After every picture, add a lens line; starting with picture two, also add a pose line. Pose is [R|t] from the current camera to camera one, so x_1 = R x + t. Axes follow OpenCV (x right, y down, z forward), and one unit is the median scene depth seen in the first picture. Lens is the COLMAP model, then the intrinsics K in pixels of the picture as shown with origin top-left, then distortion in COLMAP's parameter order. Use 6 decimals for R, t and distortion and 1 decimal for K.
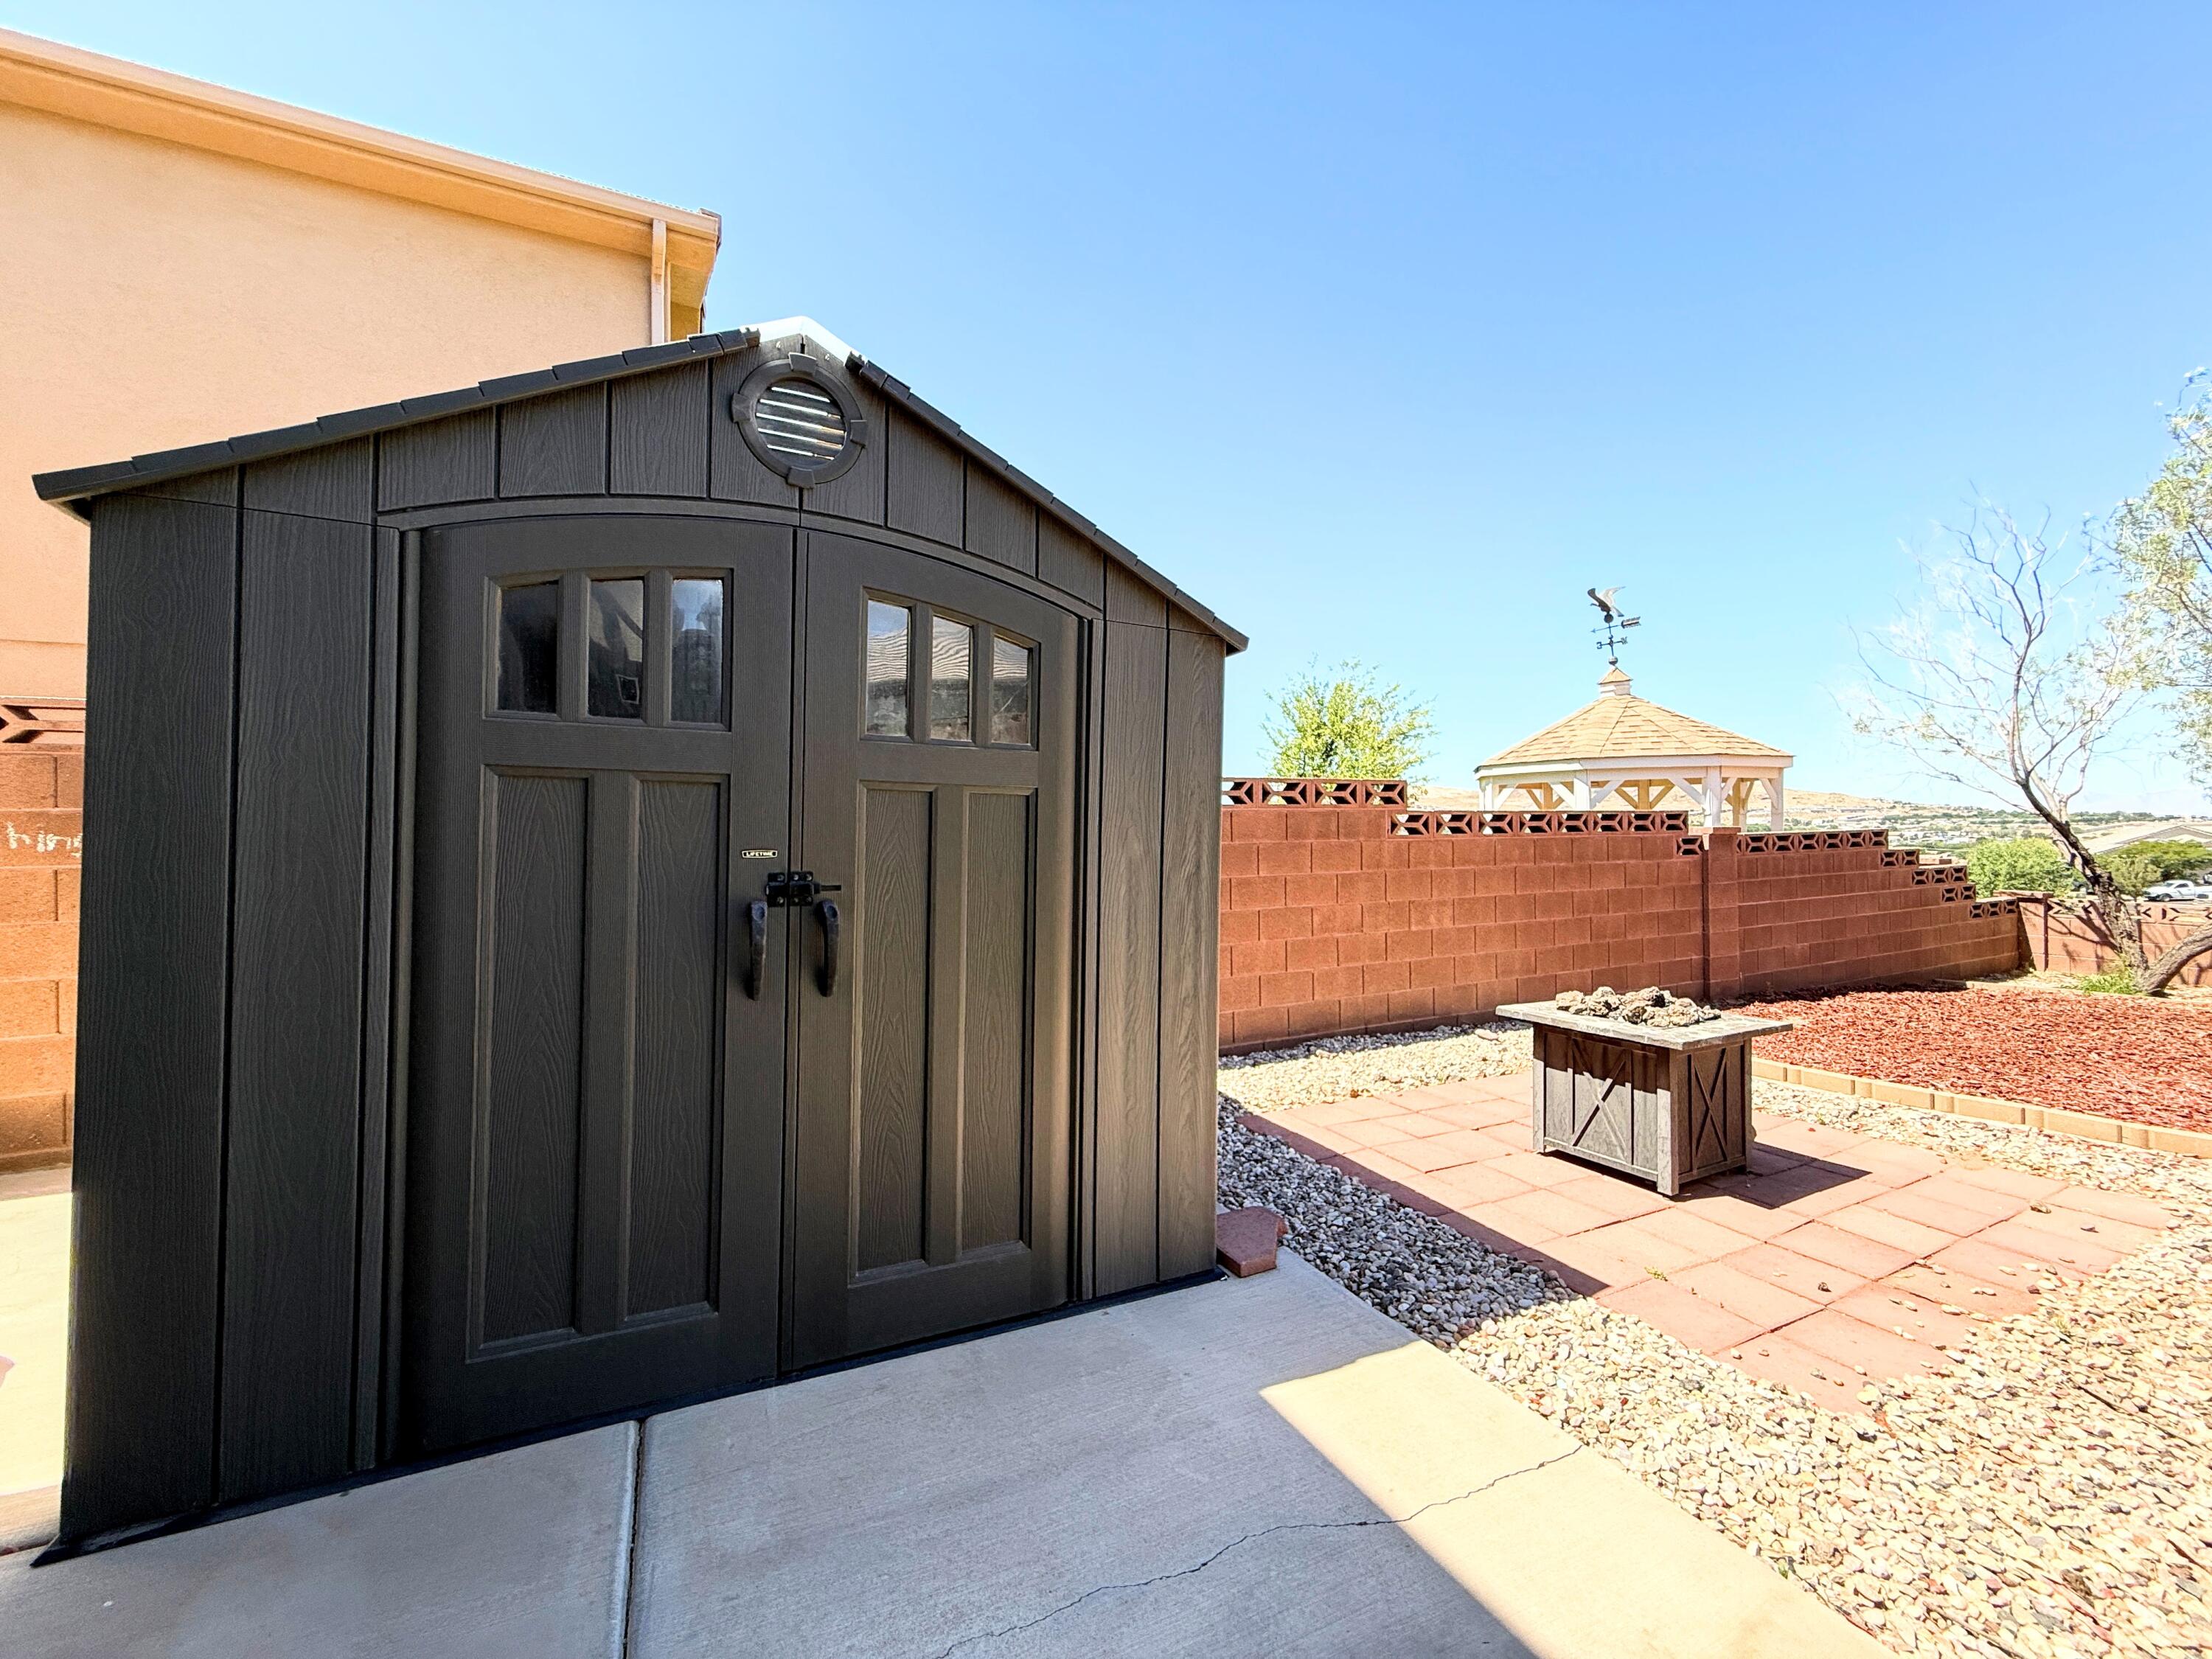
lens RADIAL K [[888.0, 0, 1098.0], [0, 888.0, 816.1], [0, 0, 1]] dist [-0.007271, 0.003037]
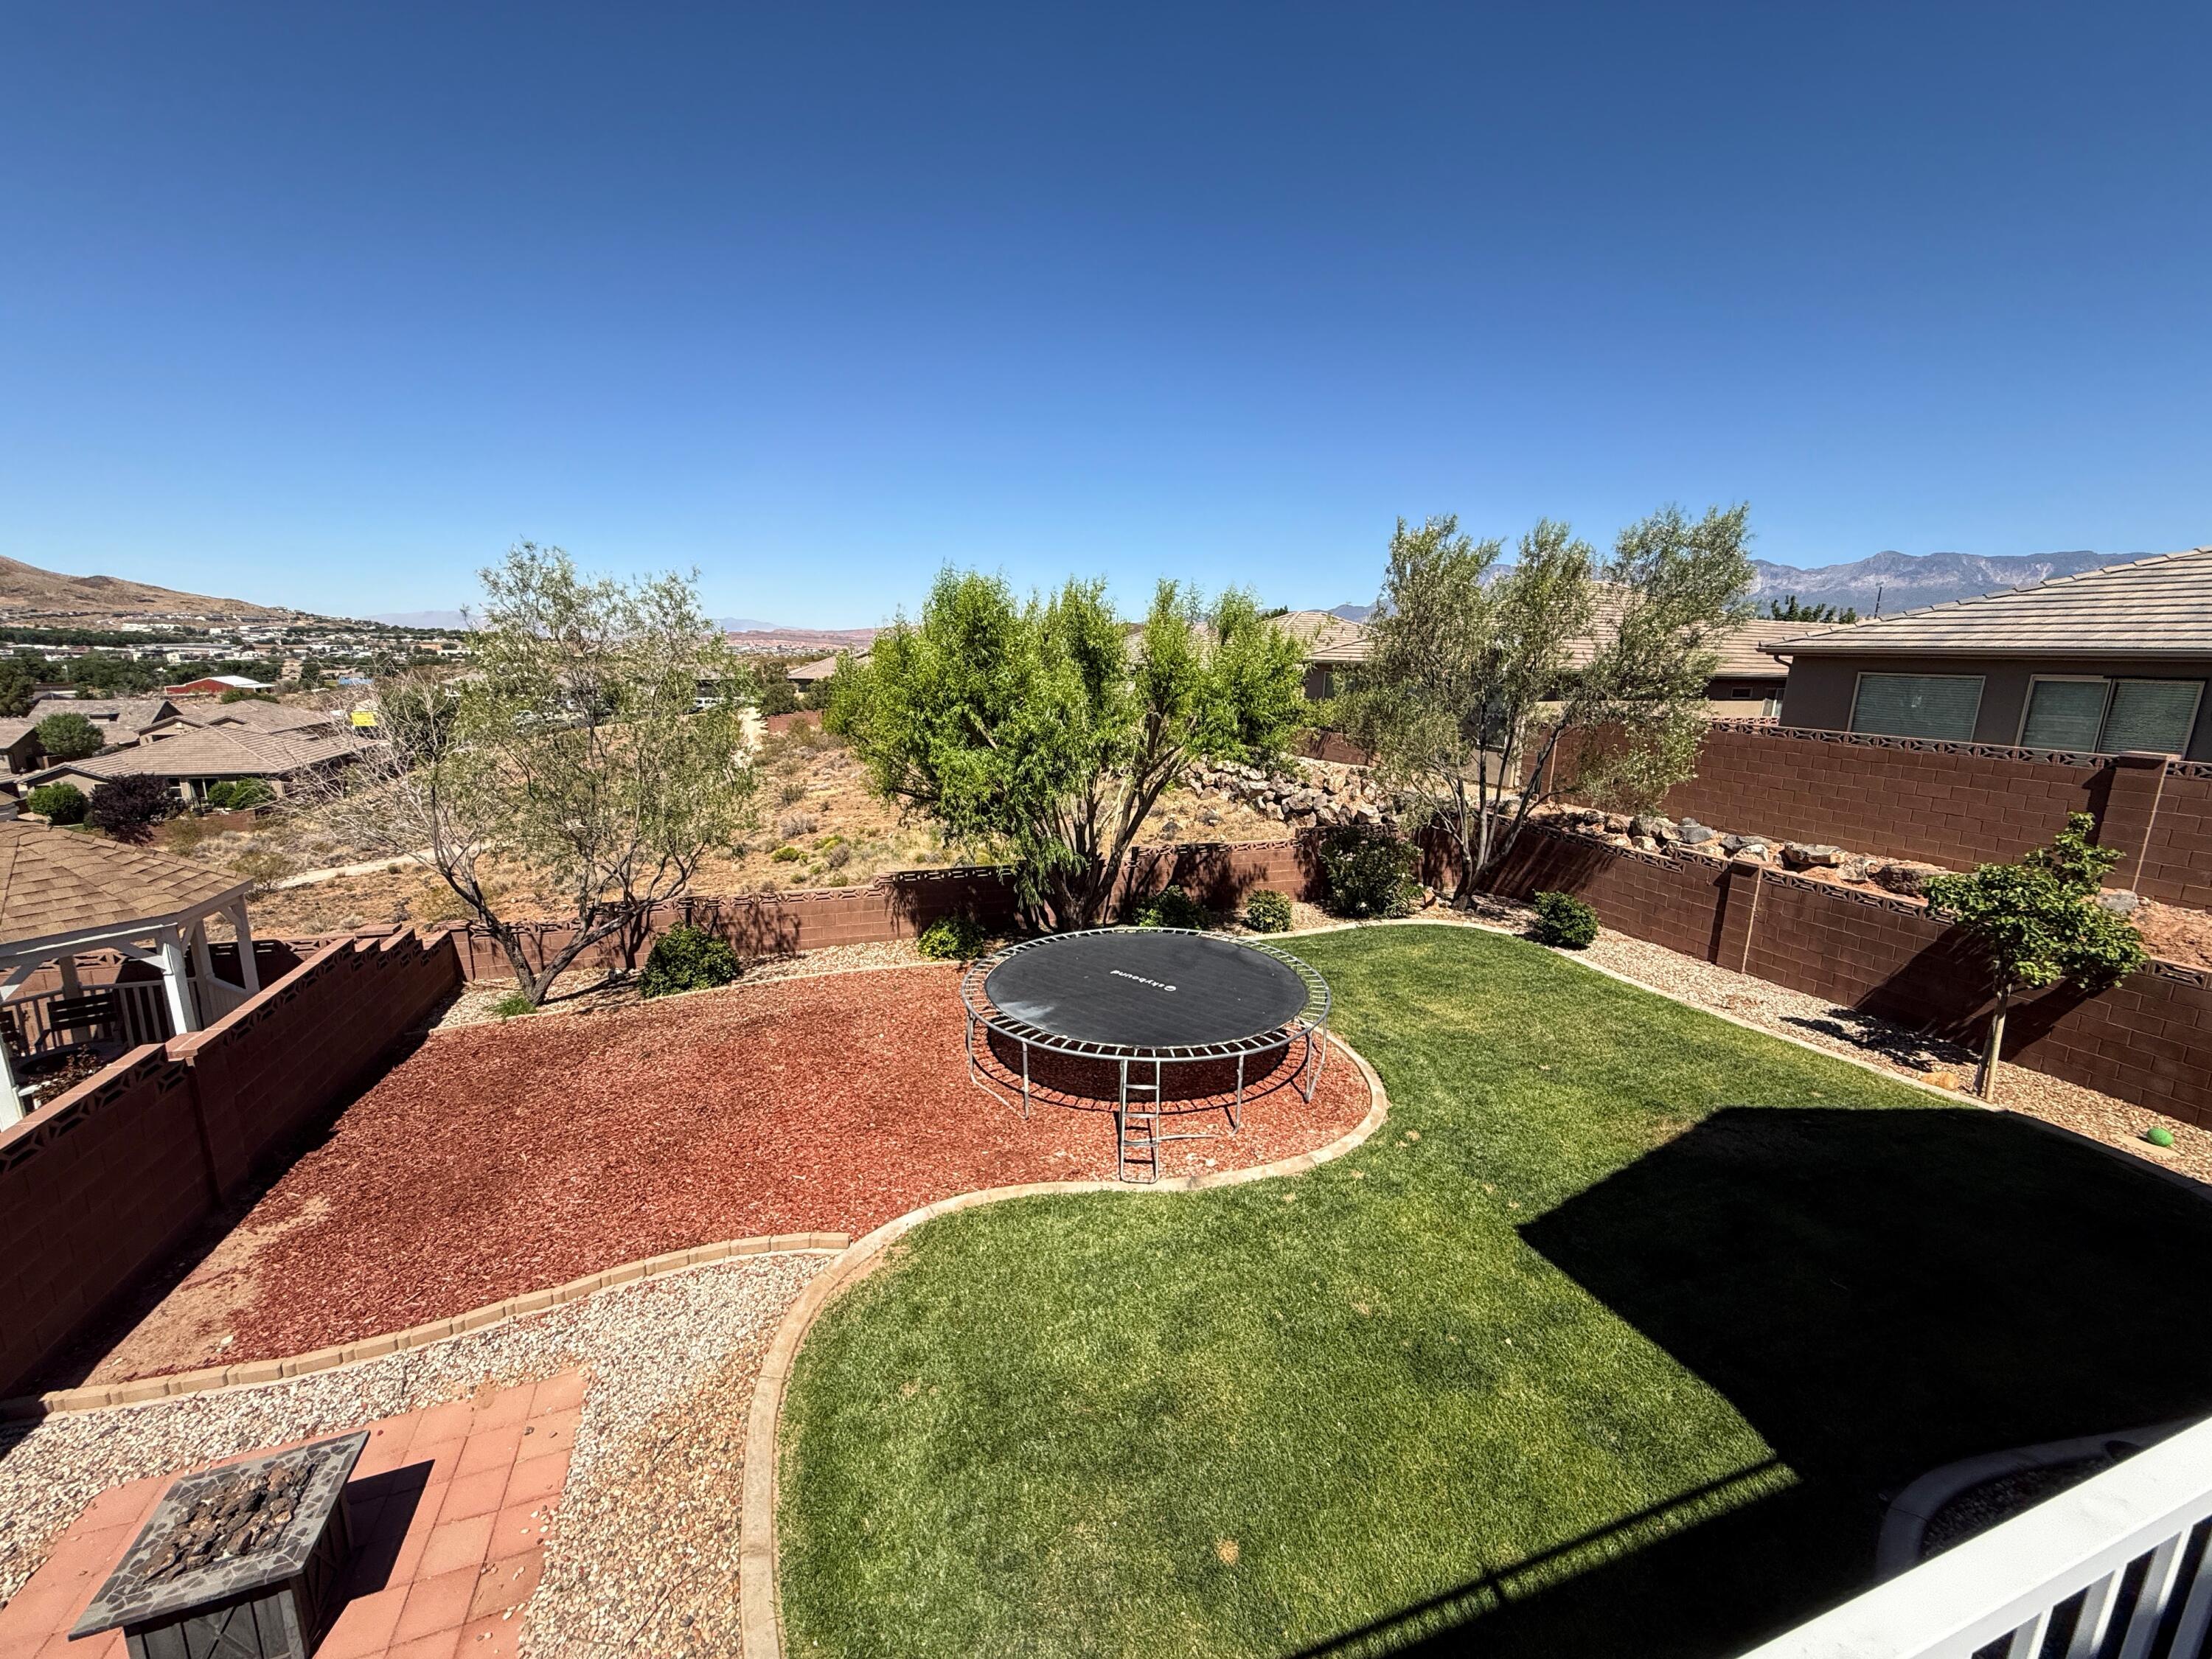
lens RADIAL K [[888.0, 0, 1102.0], [0, 888.0, 828.9], [0, 0, 1]] dist [-0.007271, 0.003037]
pose [[0.112642, -0.195784, 0.974156, -0.074883], [-0.026456, 0.979457, 0.199909, -0.345378], [-0.993283, -0.048291, 0.105148, -0.067064]]
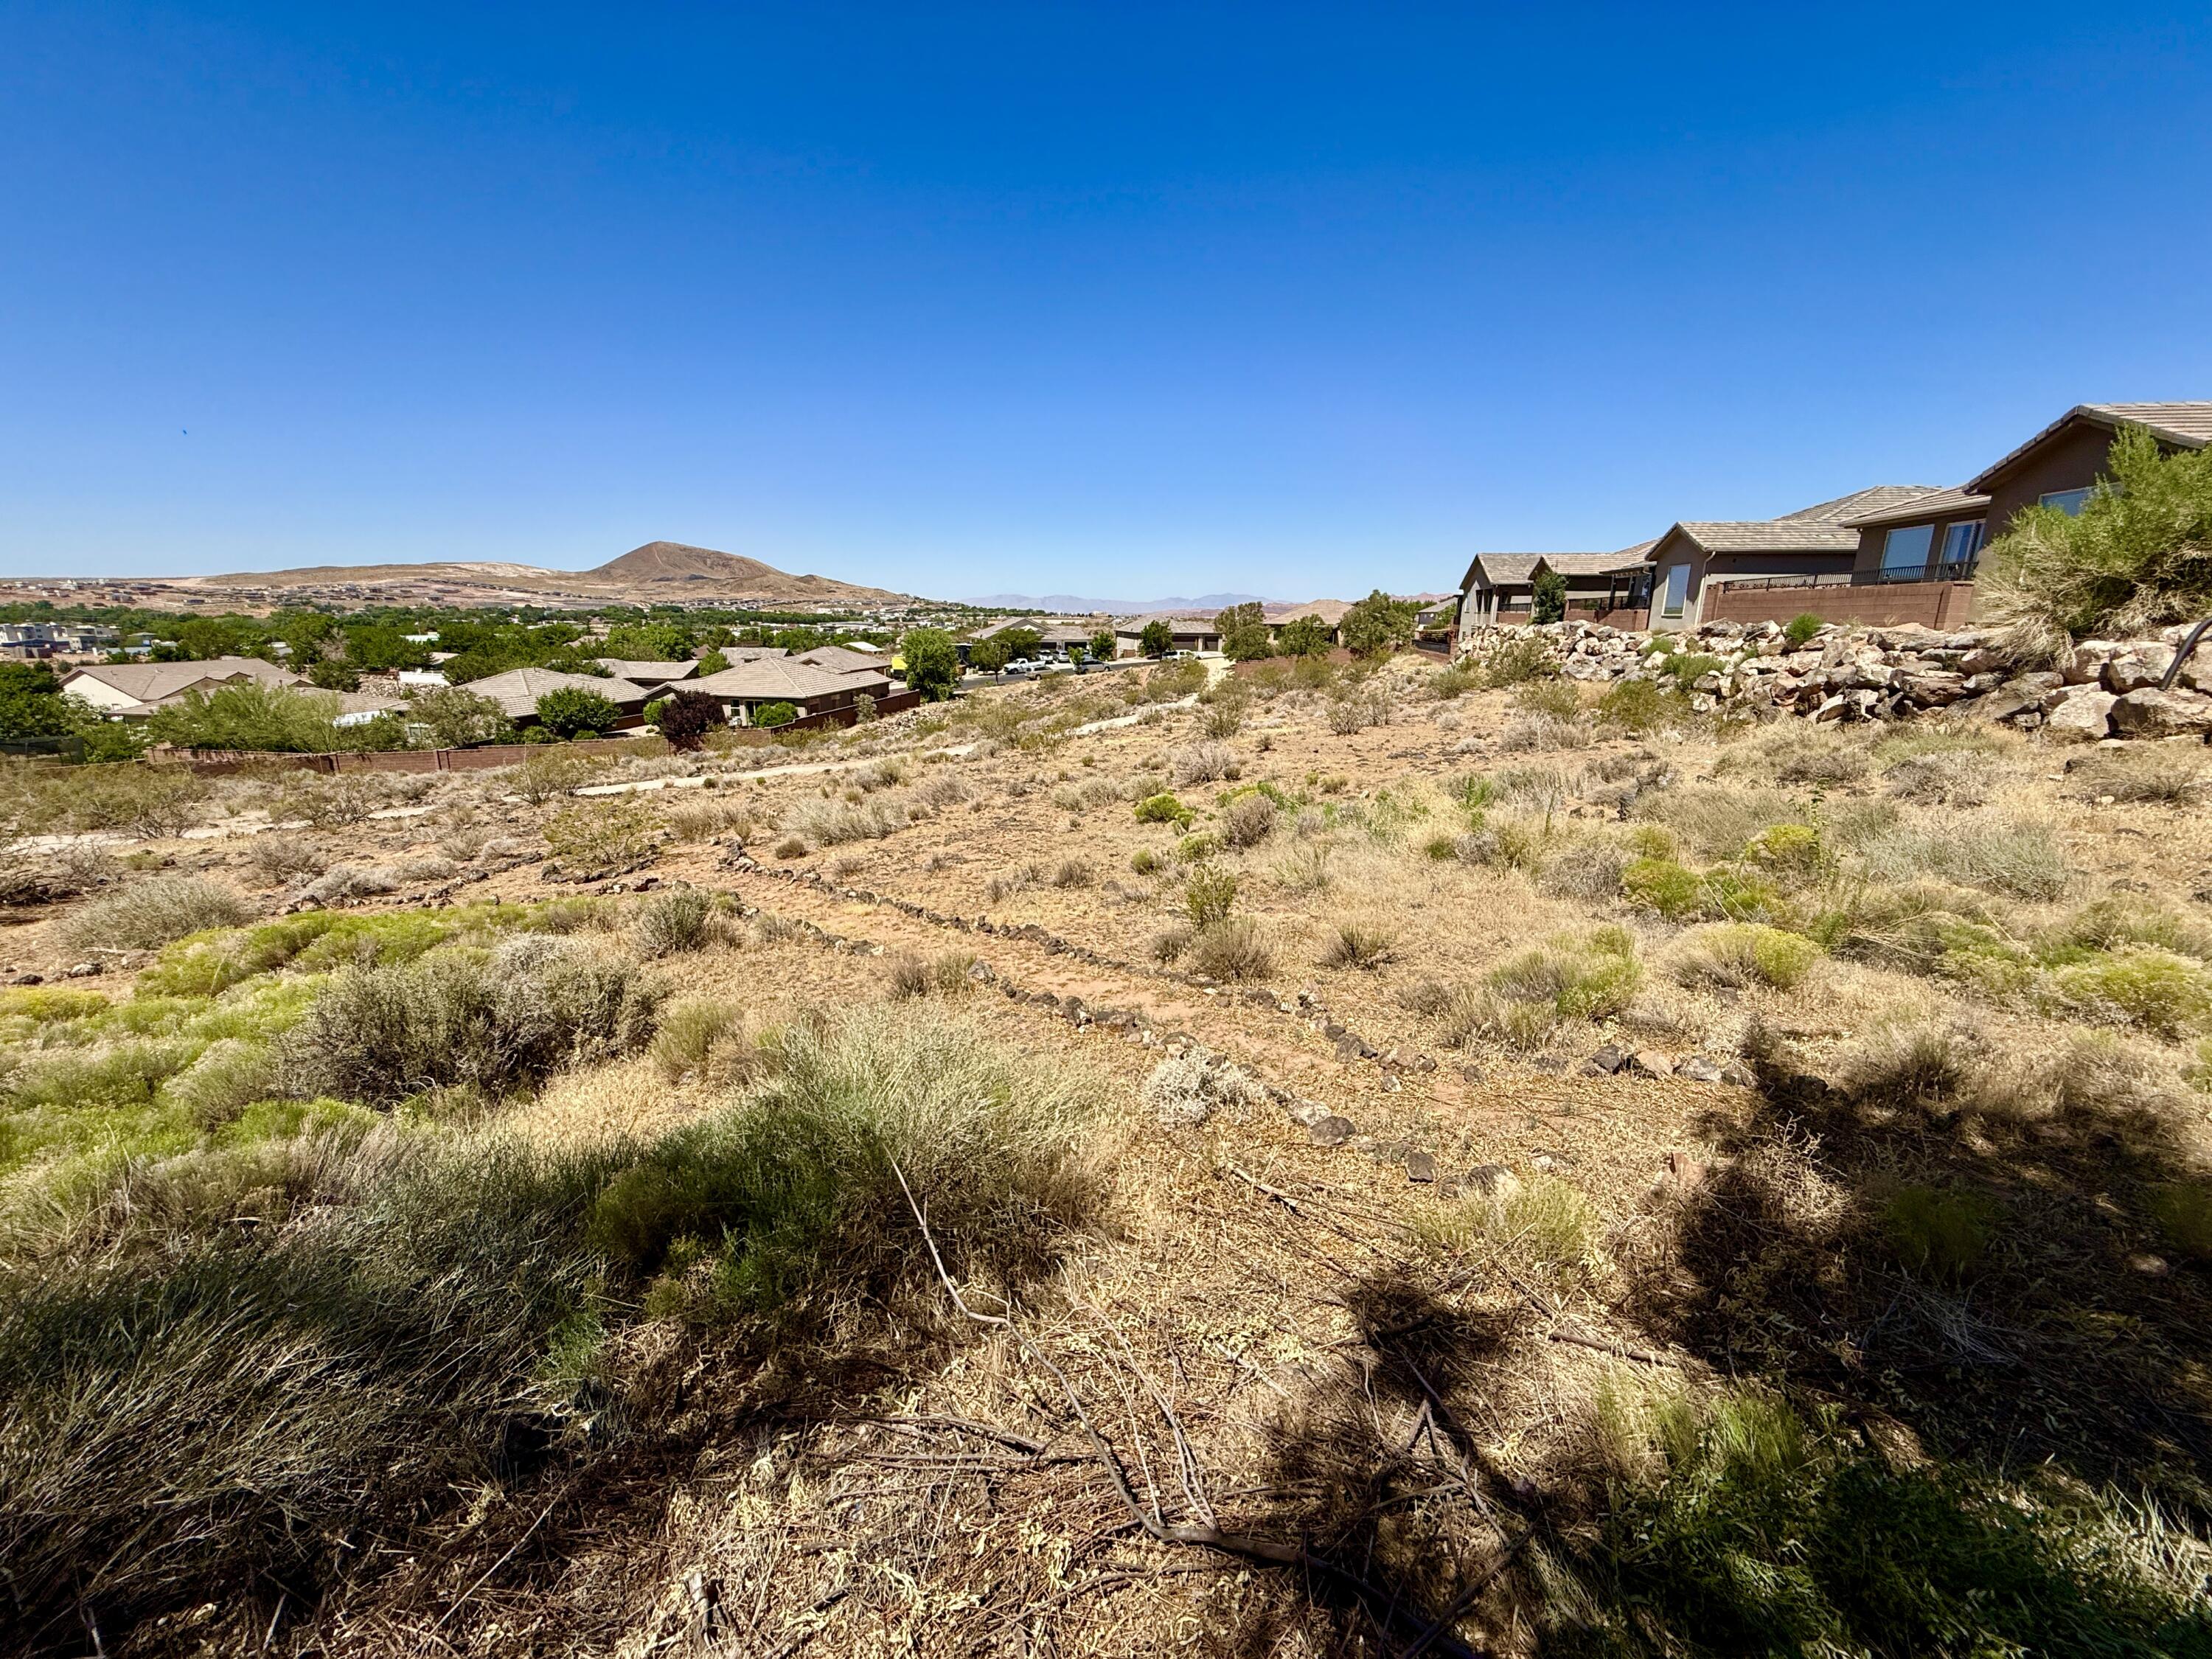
lens RADIAL K [[883.0, 0, 1103.4], [0, 883.0, 823.9], [0, 0, 1]] dist [0.000331, 0.000002]
pose [[0.597631, -0.179130, 0.781504, 3.759272], [-0.010817, 0.972832, 0.231257, 0.617415], [-0.801698, -0.146660, 0.579457, 1.334149]]
